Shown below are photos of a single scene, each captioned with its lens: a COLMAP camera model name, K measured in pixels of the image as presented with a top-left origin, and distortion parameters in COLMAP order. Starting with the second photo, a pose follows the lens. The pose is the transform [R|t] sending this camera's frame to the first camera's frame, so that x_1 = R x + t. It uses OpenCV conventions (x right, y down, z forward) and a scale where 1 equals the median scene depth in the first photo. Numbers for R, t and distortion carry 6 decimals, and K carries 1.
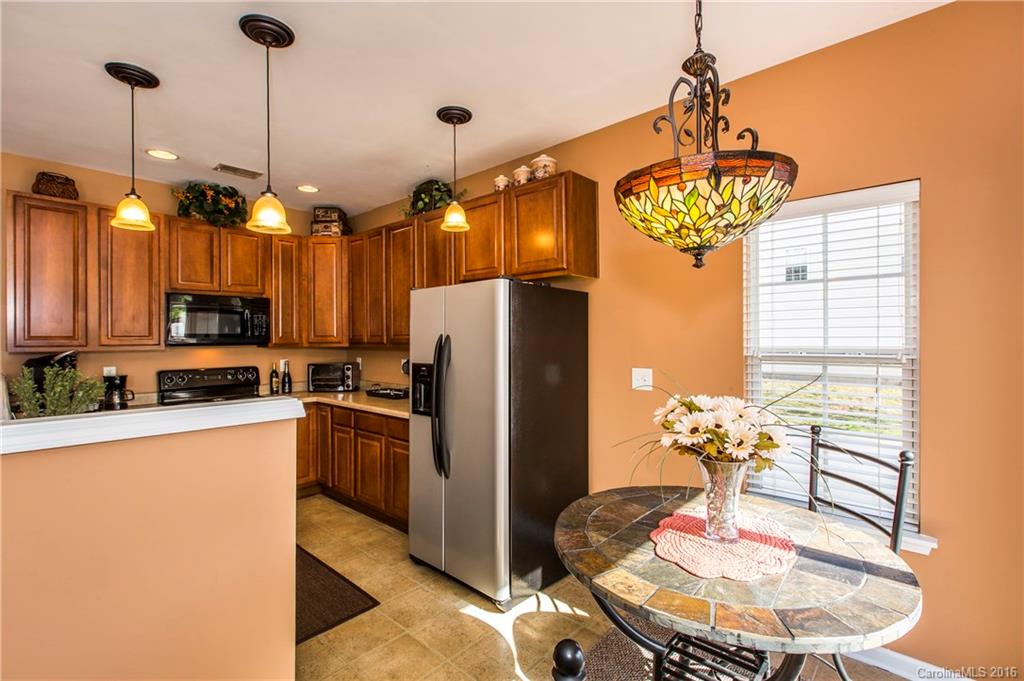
lens RADIAL K [[467.1, 0, 508.8], [0, 467.1, 338.6], [0, 0, 1]] dist [0.003498, -0.000119]
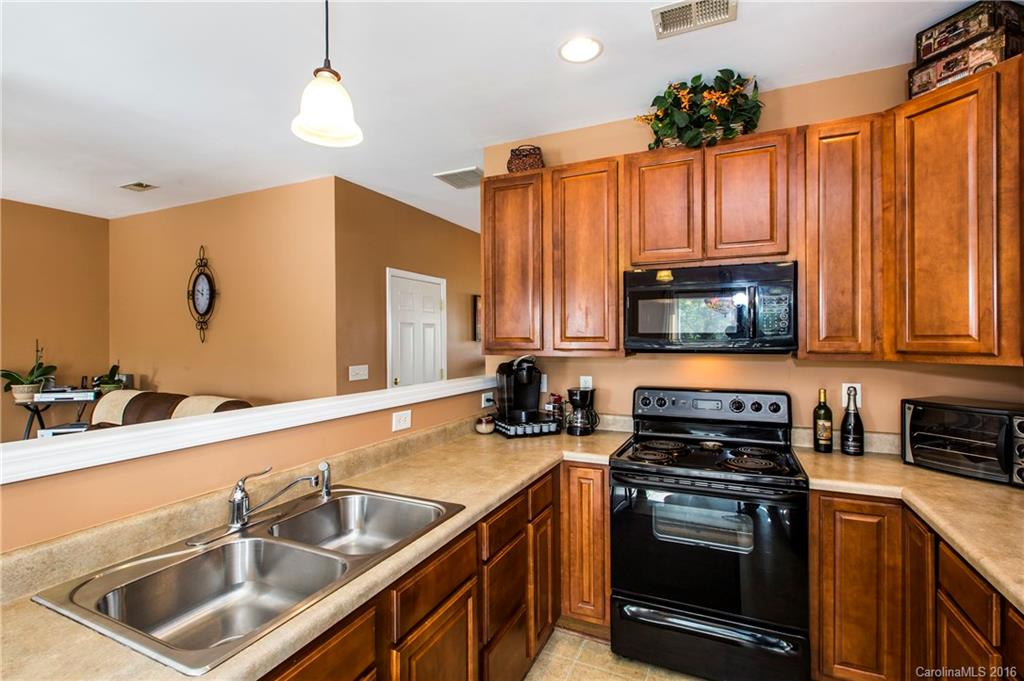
lens RADIAL K [[467.1, 0, 506.0], [0, 467.1, 337.0], [0, 0, 1]] dist [0.003498, -0.000119]
pose [[0.301577, 0.005911, -0.953423, -0.123233], [0.002525, 0.999972, 0.006998, -0.009000], [0.953438, -0.004518, 0.301554, 0.522698]]
